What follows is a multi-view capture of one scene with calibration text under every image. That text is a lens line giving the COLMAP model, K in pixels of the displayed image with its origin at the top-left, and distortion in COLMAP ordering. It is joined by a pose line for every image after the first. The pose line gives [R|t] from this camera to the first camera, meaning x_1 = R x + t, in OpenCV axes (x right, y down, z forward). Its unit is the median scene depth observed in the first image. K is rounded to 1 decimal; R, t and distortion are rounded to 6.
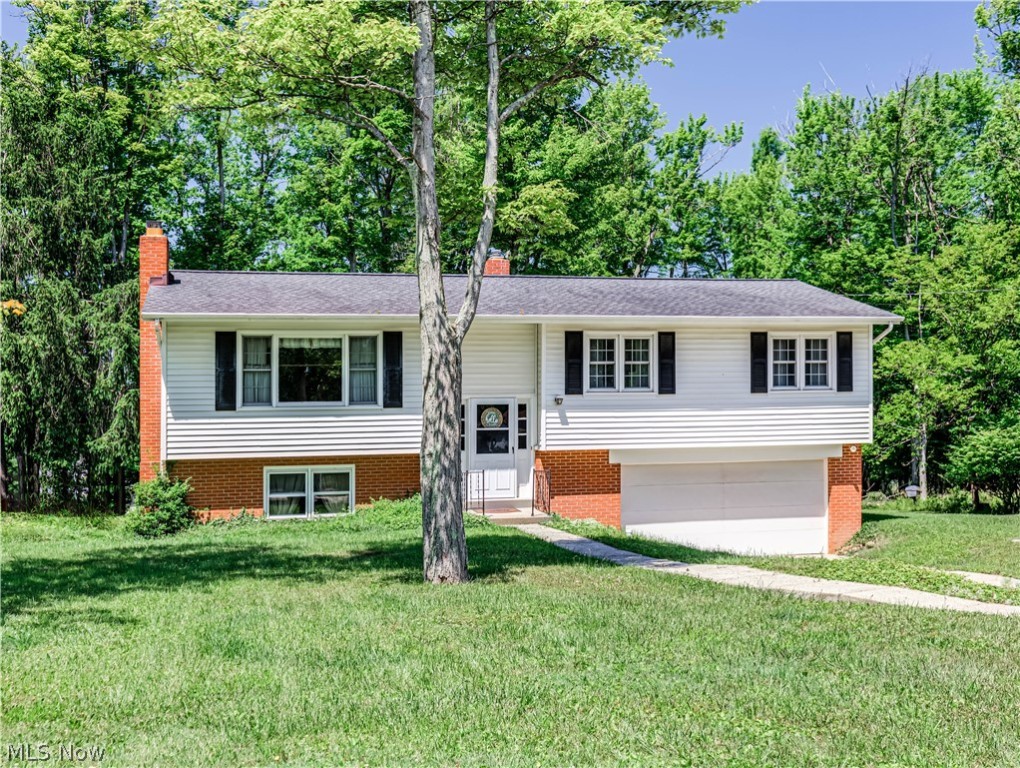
lens RADIAL K [[998.7, 0, 510.1], [0, 998.7, 384.4], [0, 0, 1]] dist [0.010753, 0.000000]
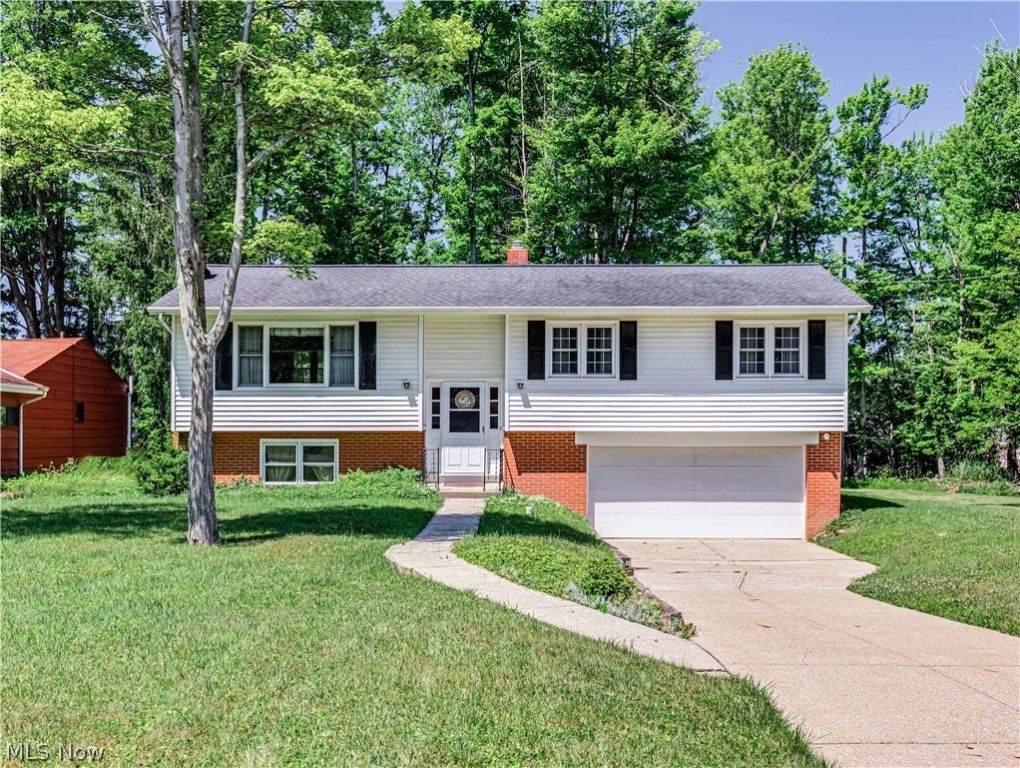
lens RADIAL K [[998.7, 0, 506.3], [0, 998.7, 351.9], [0, 0, 1]] dist [0.010753, 0.000000]
pose [[0.974189, 0.008254, -0.225583, 0.272422], [-0.008251, 0.999966, 0.000957, -0.020214], [0.225583, 0.000929, 0.974224, -0.055272]]
